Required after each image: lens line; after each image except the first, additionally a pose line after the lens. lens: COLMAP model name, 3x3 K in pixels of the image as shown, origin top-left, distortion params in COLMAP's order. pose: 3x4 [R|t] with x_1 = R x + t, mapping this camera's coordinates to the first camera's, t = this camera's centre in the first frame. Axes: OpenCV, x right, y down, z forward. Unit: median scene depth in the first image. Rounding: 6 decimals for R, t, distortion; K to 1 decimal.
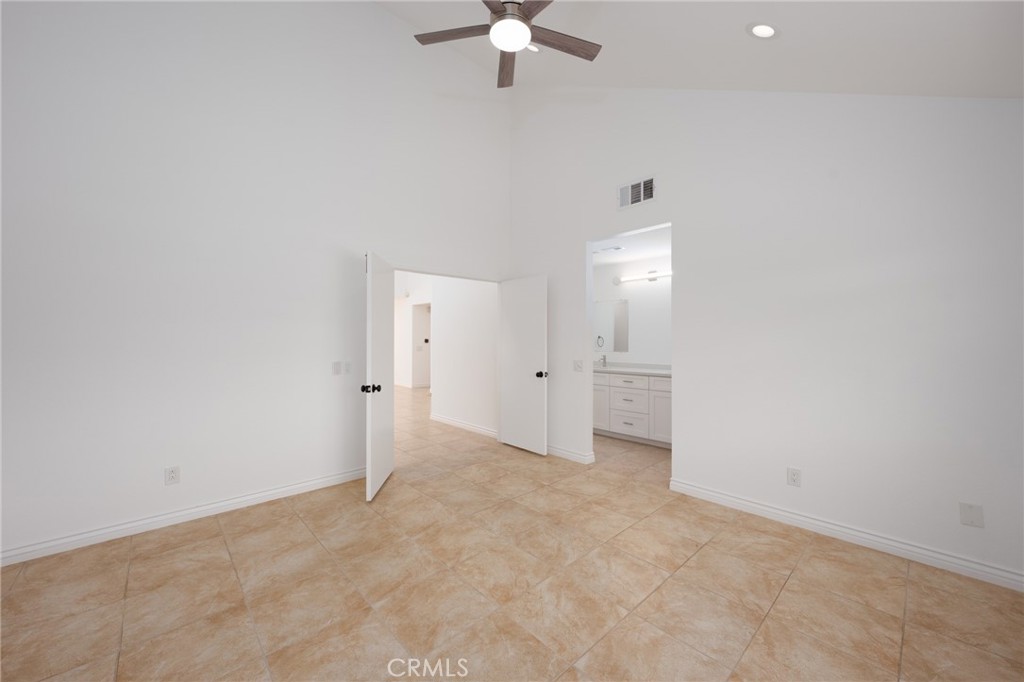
lens RADIAL K [[371.3, 0, 512.0], [0, 371.3, 341.0], [0, 0, 1]] dist [-0.000275, -0.000052]
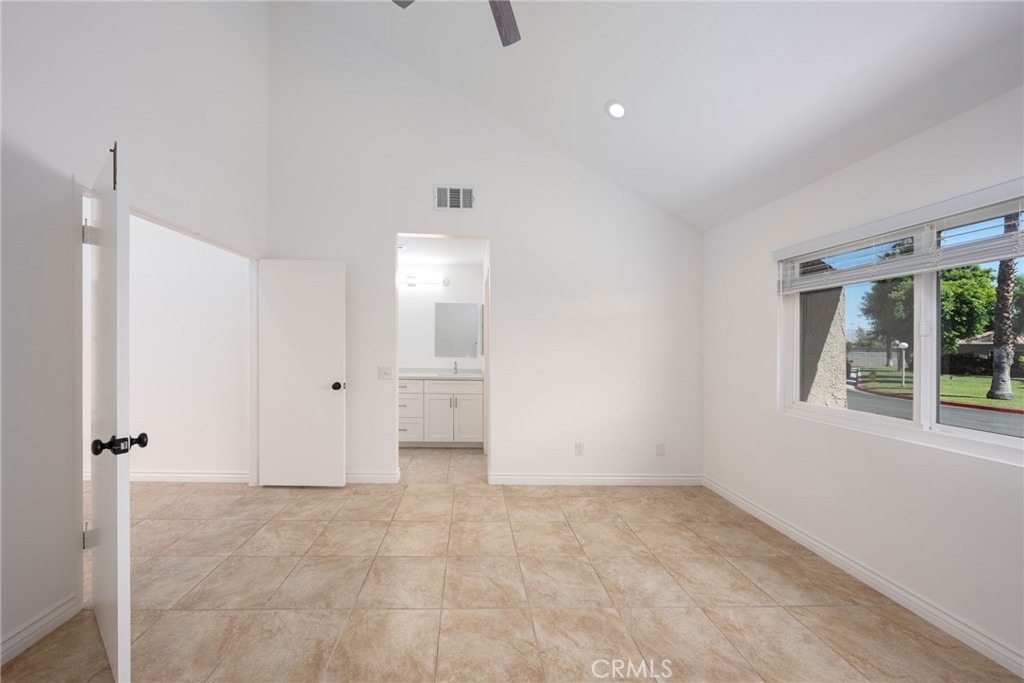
lens RADIAL K [[359.3, 0, 472.5], [0, 359.3, 346.7], [0, 0, 1]] dist [-0.000840, -0.000090]
pose [[0.664908, 0.009317, 0.746867, -0.427707], [-0.016788, 0.999856, 0.002473, -0.001866], [-0.746737, -0.014183, 0.664969, 0.382140]]
